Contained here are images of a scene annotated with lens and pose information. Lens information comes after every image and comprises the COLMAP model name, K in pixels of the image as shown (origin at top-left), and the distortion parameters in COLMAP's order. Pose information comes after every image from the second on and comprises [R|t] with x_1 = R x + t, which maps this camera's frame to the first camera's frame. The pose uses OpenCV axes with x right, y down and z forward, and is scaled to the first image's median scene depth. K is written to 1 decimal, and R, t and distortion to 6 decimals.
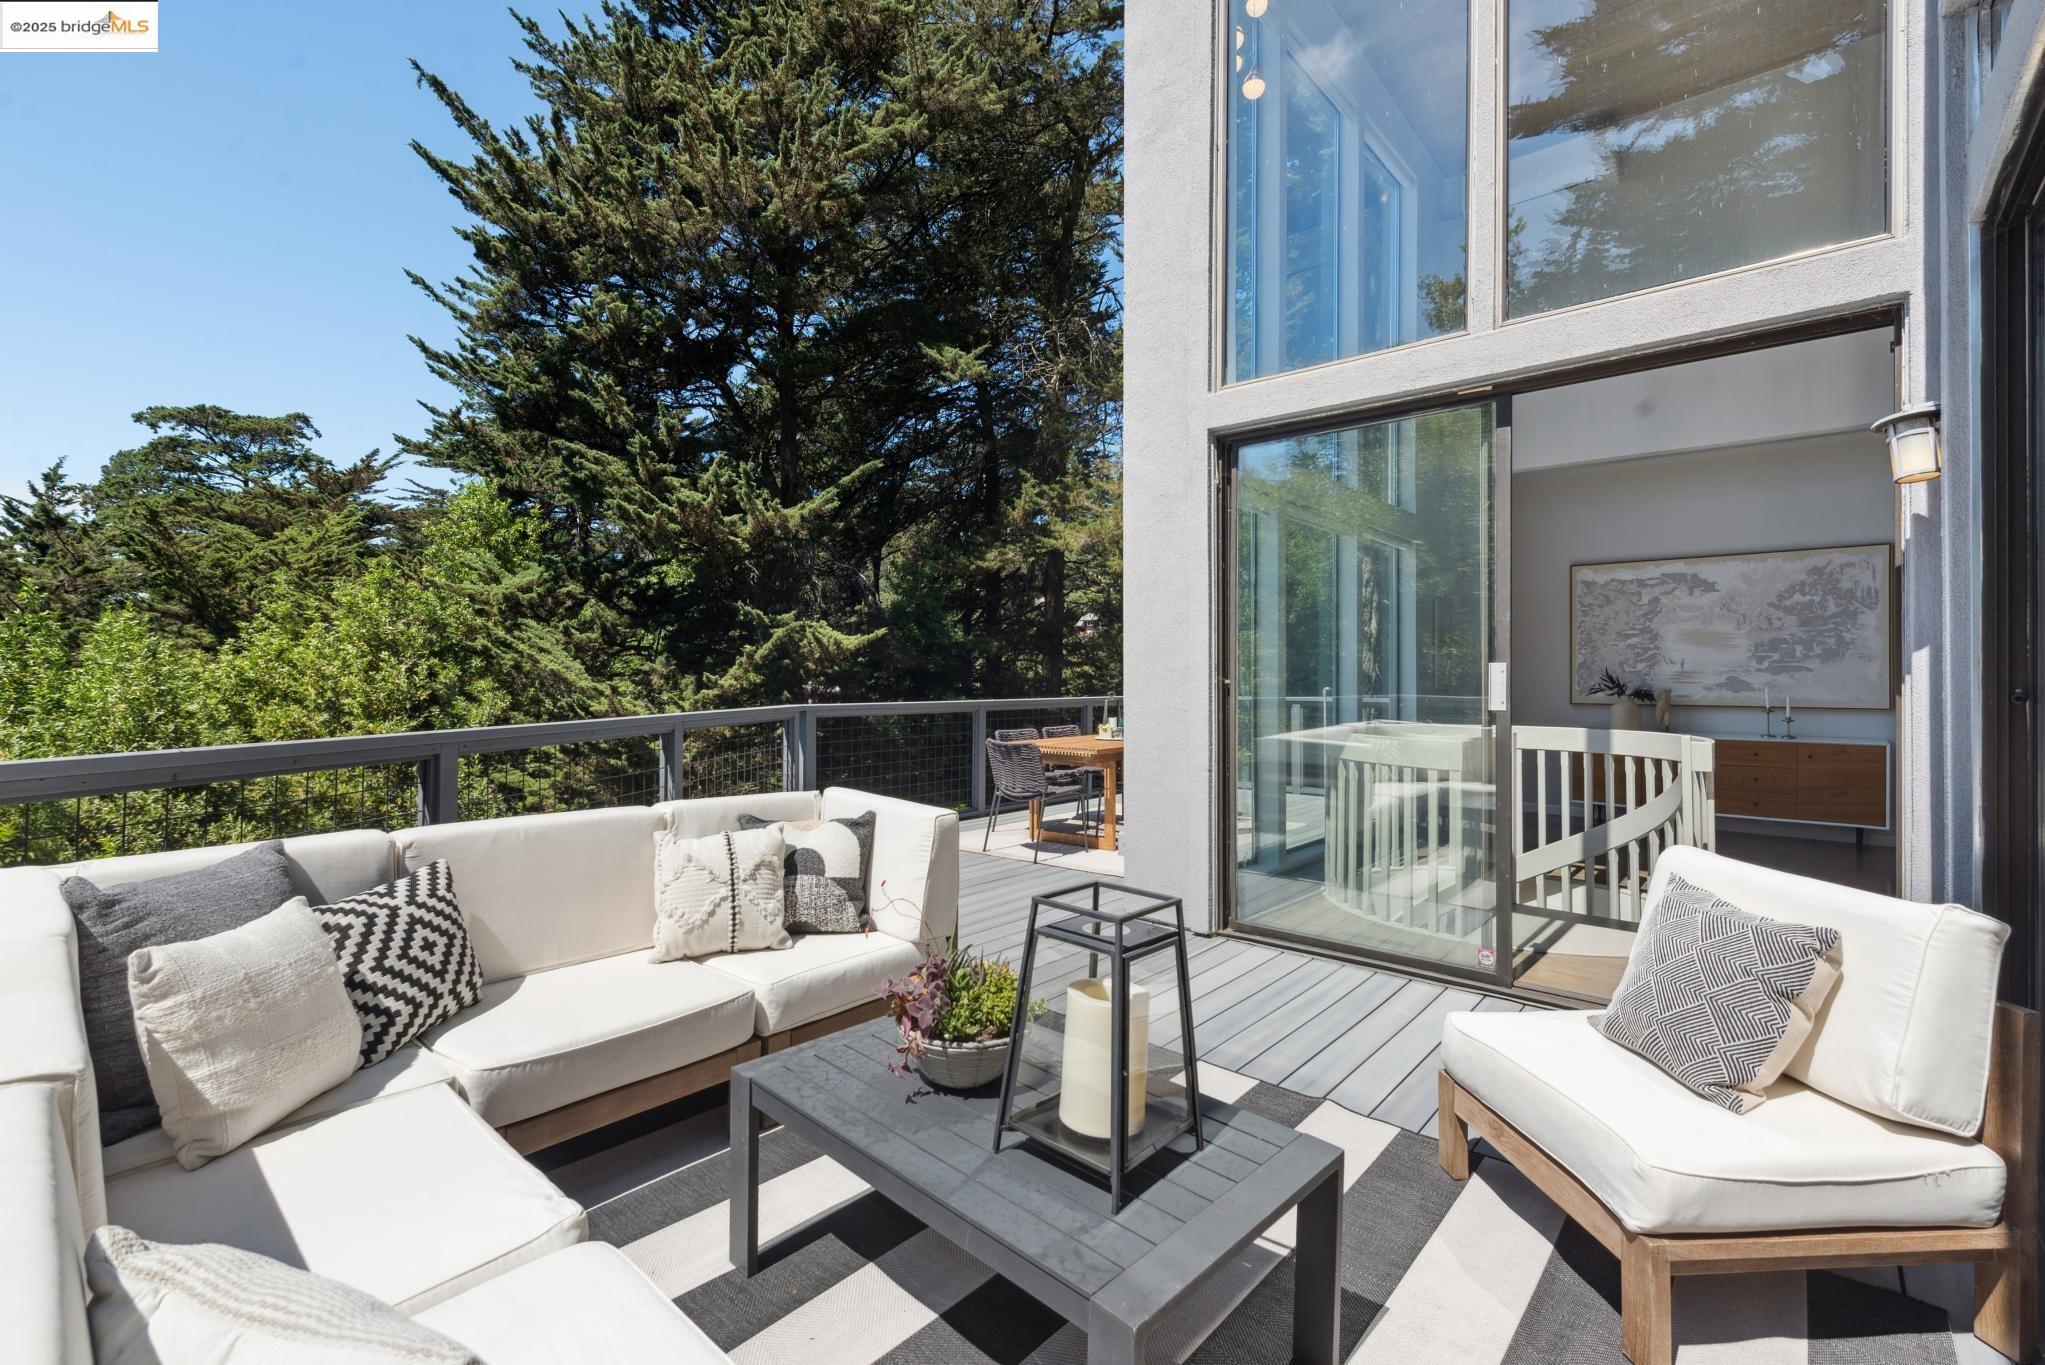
lens RADIAL K [[898.8, 0, 1017.2], [0, 898.8, 676.3], [0, 0, 1]] dist [0.013275, -0.001033]
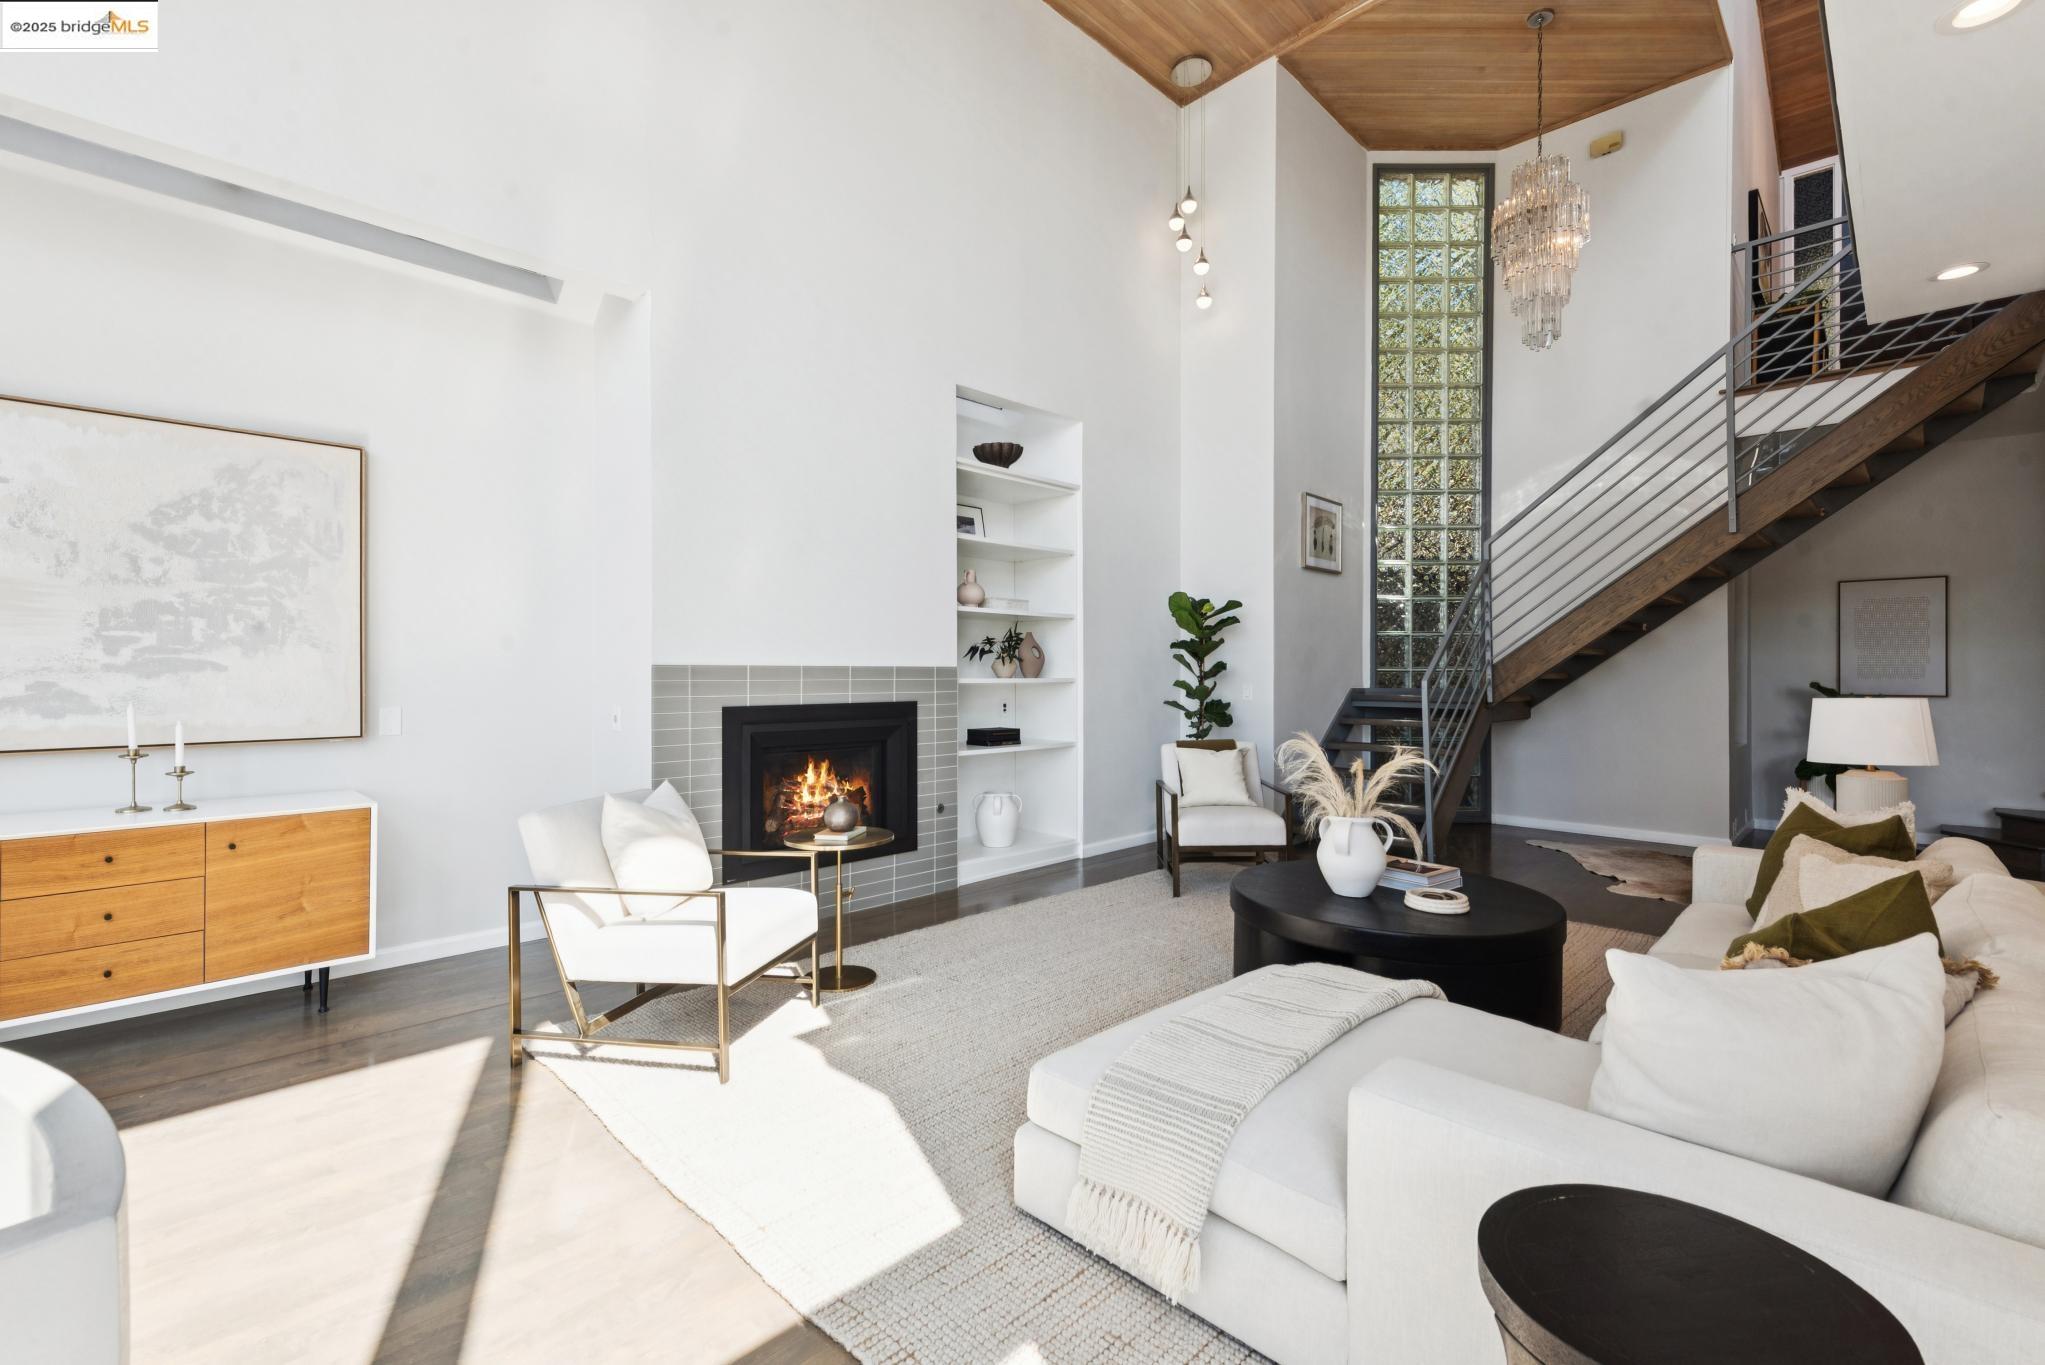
lens RADIAL K [[898.8, 0, 1017.2], [0, 898.8, 669.7], [0, 0, 1]] dist [0.013275, -0.001033]
pose [[0.050703, 0.000203, 0.998714, 0.389277], [0.000899, 1.000000, -0.000248, -0.005438], [-0.998713, 0.000911, 0.050703, 0.528373]]
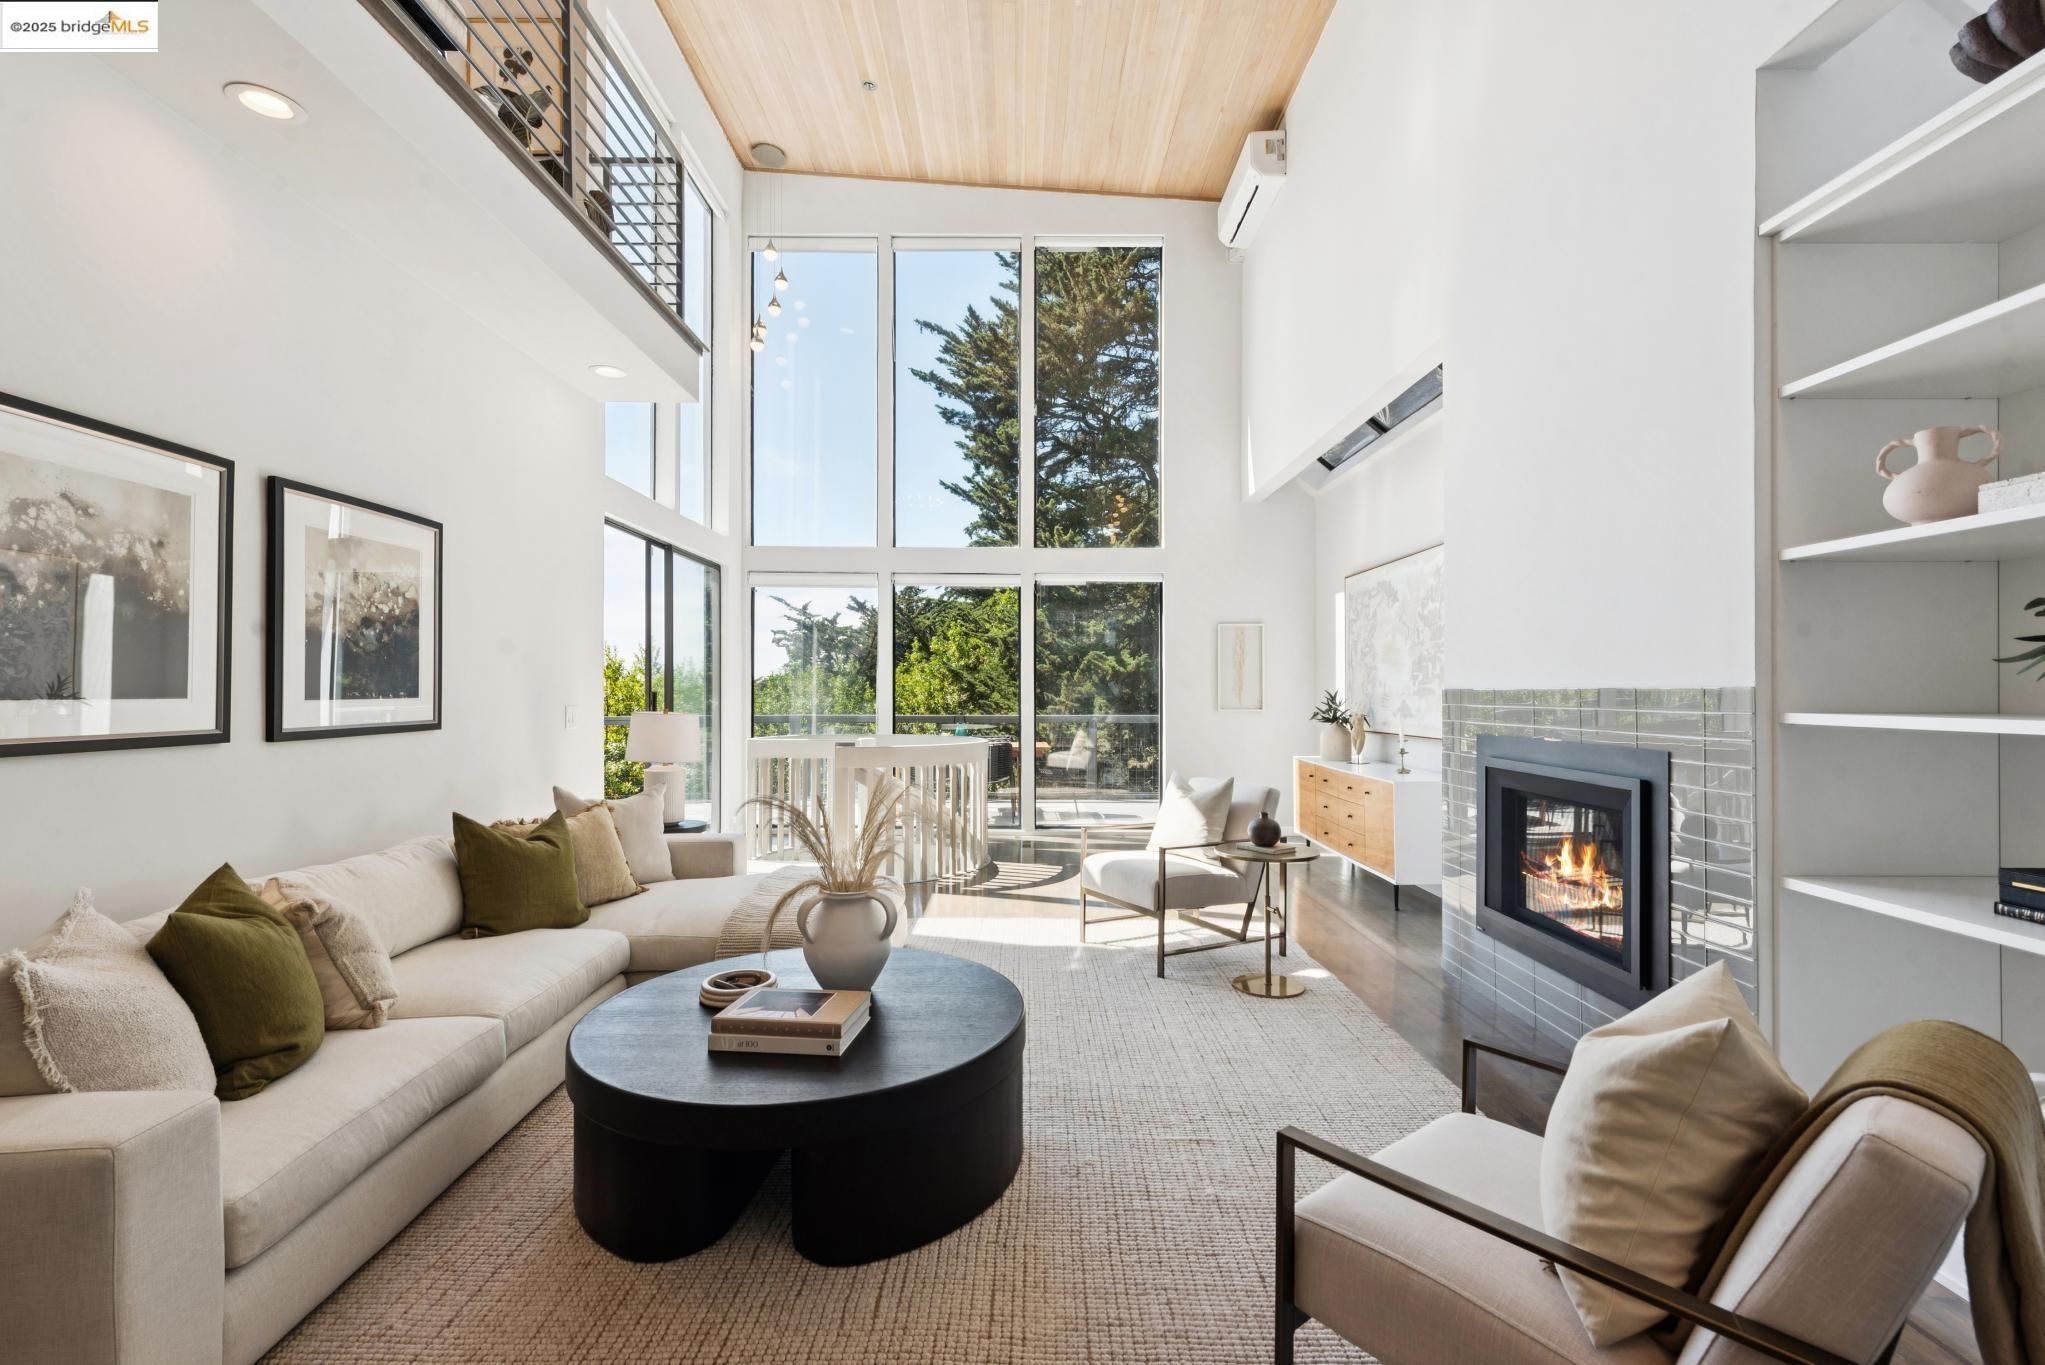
lens RADIAL K [[898.8, 0, 1022.2], [0, 898.8, 684.0], [0, 0, 1]] dist [0.013275, -0.001033]
pose [[0.675196, -0.012099, -0.737539, 1.217833], [0.004715, 0.999916, -0.012087, -0.006741], [0.737623, 0.004684, 0.675196, 0.169978]]
